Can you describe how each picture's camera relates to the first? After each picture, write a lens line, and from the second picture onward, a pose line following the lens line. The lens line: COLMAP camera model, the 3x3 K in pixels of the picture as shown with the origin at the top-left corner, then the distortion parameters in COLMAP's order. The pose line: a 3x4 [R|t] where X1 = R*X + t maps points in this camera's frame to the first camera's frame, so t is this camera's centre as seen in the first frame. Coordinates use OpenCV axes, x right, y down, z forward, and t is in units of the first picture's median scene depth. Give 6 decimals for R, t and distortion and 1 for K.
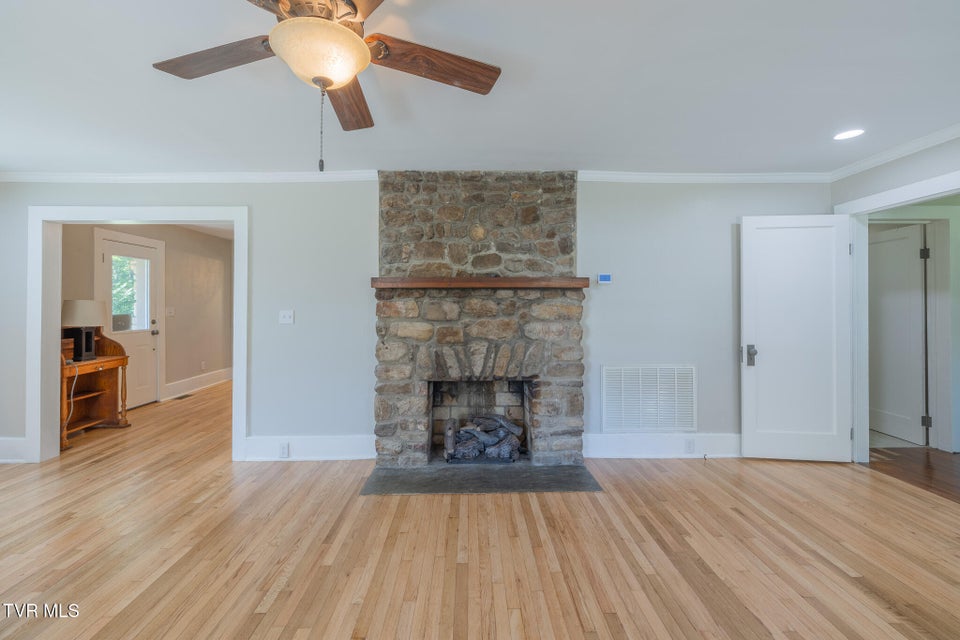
lens RADIAL K [[405.4, 0, 469.5], [0, 405.4, 305.8], [0, 0, 1]] dist [-0.000588, -0.000047]
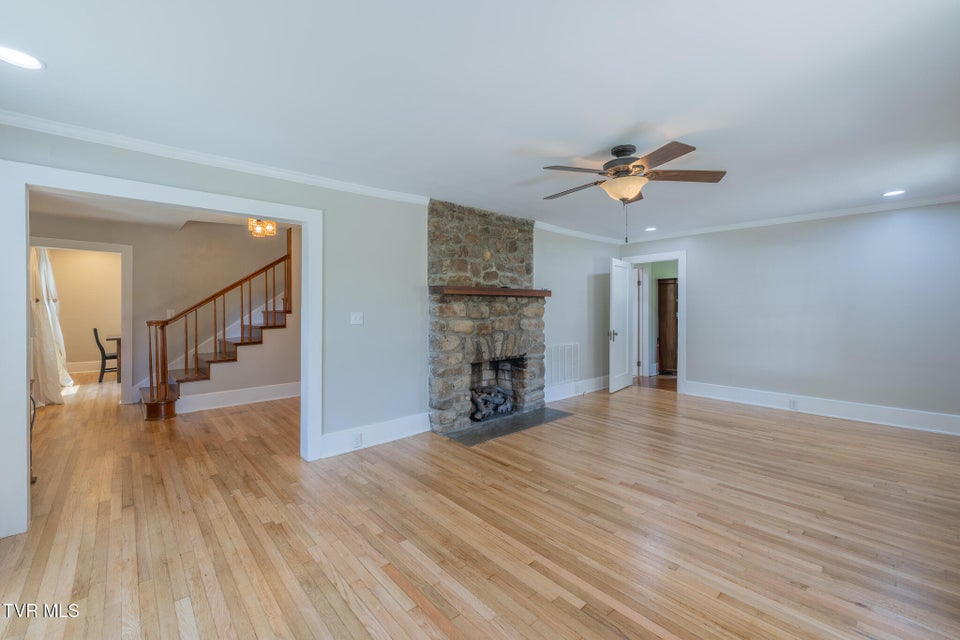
lens RADIAL K [[408.8, 0, 477.0], [0, 408.8, 316.2], [0, 0, 1]] dist [-0.001727, -0.000252]
pose [[0.754135, -0.012100, 0.656607, -0.979181], [0.000521, 0.999841, 0.017827, 0.003548], [-0.656719, -0.013102, 0.754022, -0.038569]]
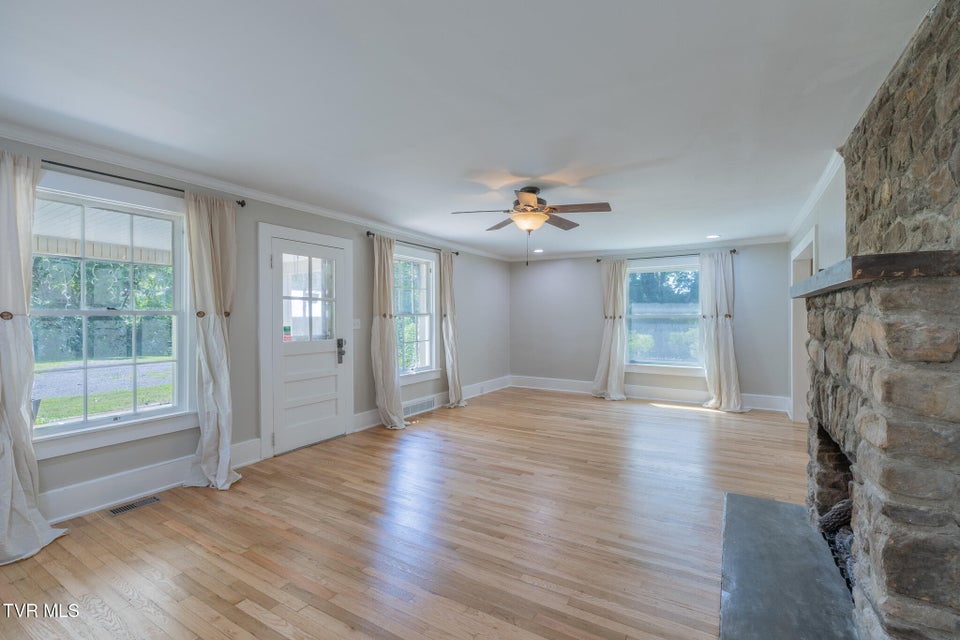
lens RADIAL K [[426.3, 0, 480.0], [0, 426.3, 320.0], [0, 0, 1]] dist [-0.000533, -0.000061]
pose [[-0.521681, 0.008282, -0.853100, 0.837712], [0.000300, 0.999955, 0.009524, 0.014376], [0.853140, 0.004713, -0.521660, 0.879269]]
